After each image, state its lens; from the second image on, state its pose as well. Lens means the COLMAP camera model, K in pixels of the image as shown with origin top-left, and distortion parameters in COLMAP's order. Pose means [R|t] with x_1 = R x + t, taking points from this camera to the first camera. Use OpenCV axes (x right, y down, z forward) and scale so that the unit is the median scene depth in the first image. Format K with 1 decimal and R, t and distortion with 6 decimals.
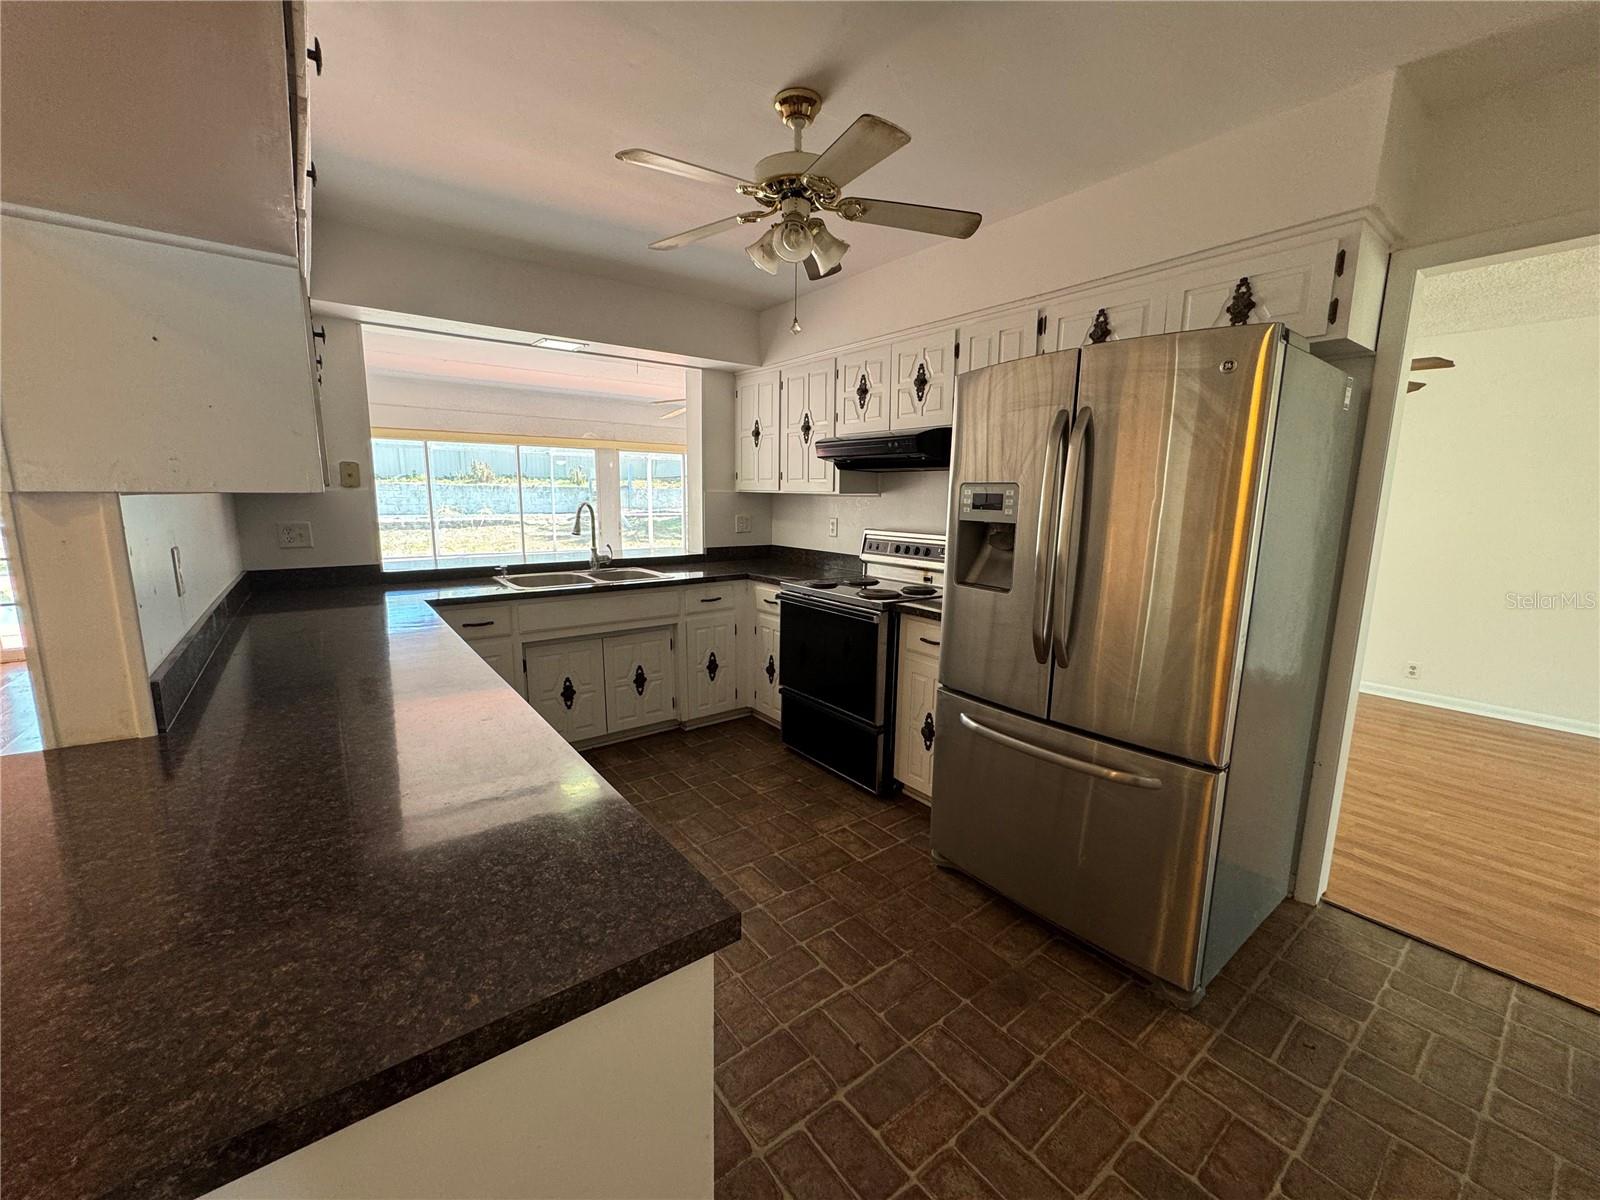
lens RADIAL K [[636.4, 0, 803.0], [0, 636.4, 598.2], [0, 0, 1]] dist [-0.001095, -0.000179]
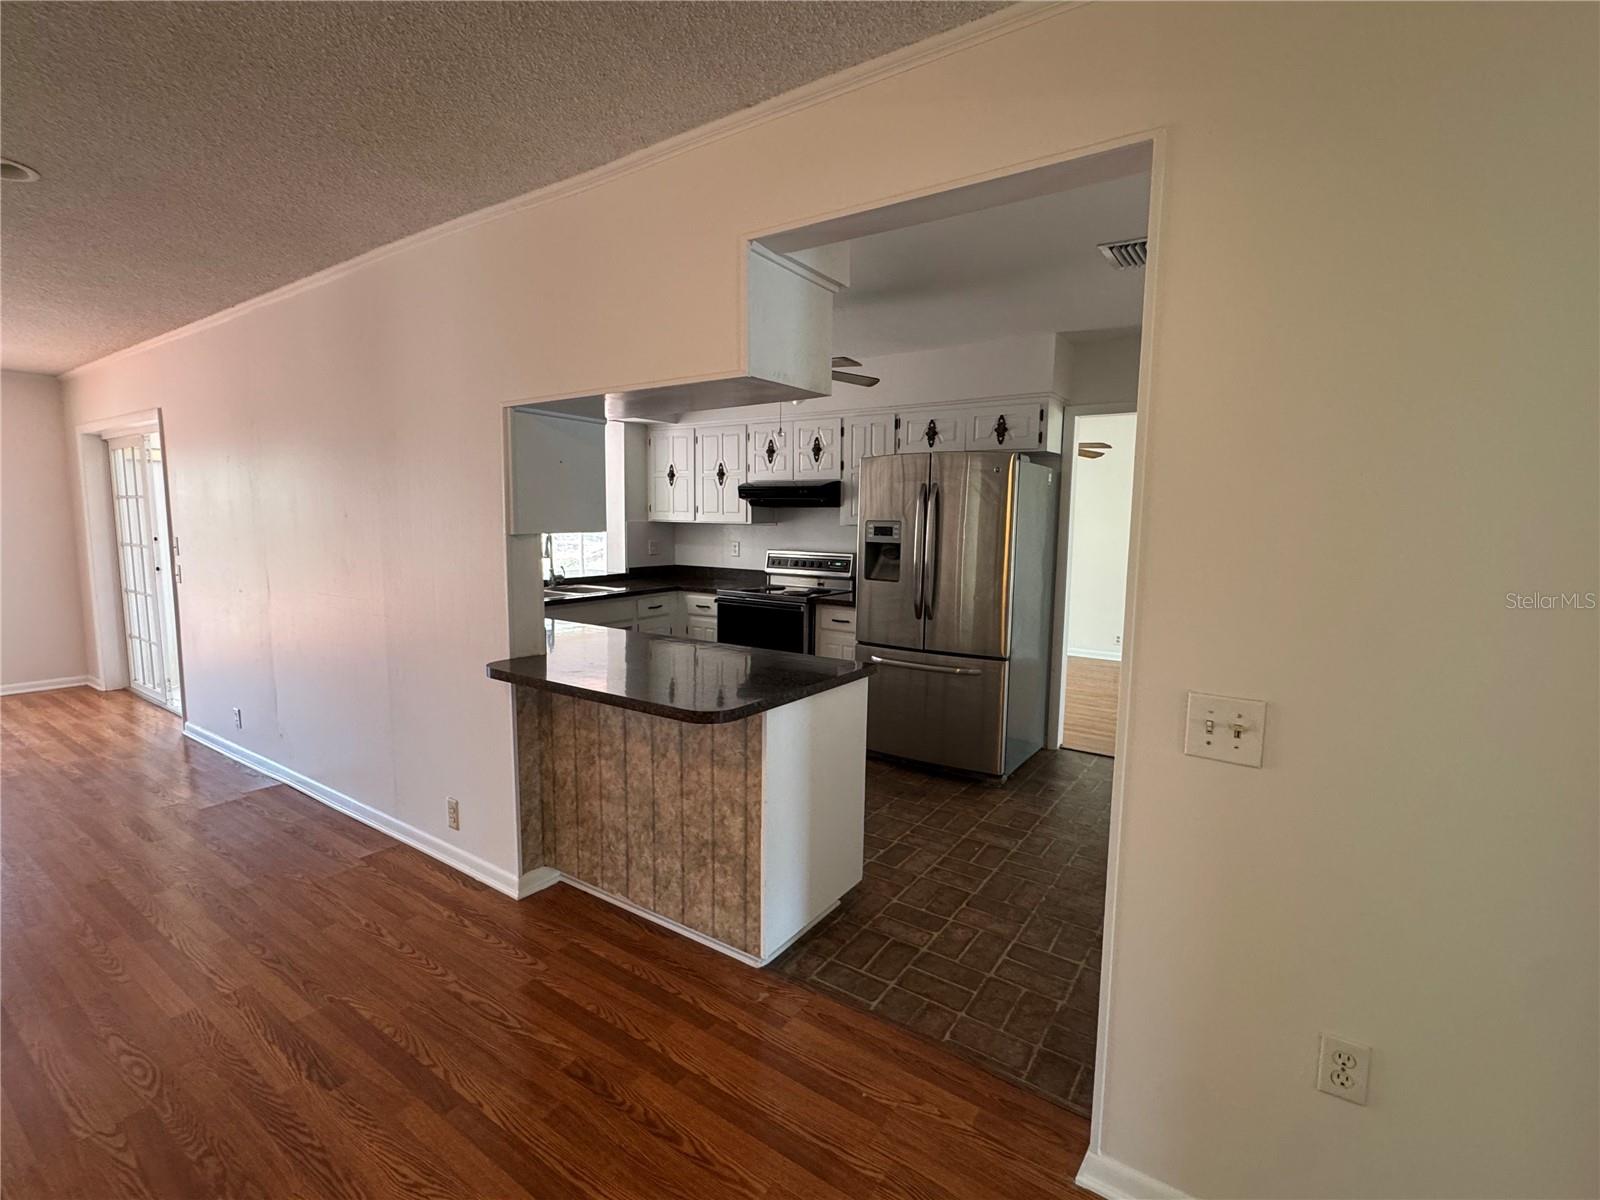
lens RADIAL K [[732.9, 0, 801.7], [0, 732.9, 598.6], [0, 0, 1]] dist [-0.003209, 0.000573]
pose [[0.950531, -0.037008, 0.308417, -0.341199], [0.051518, 0.997909, -0.039034, 0.062519], [-0.306327, 0.052992, 0.950450, -0.519723]]
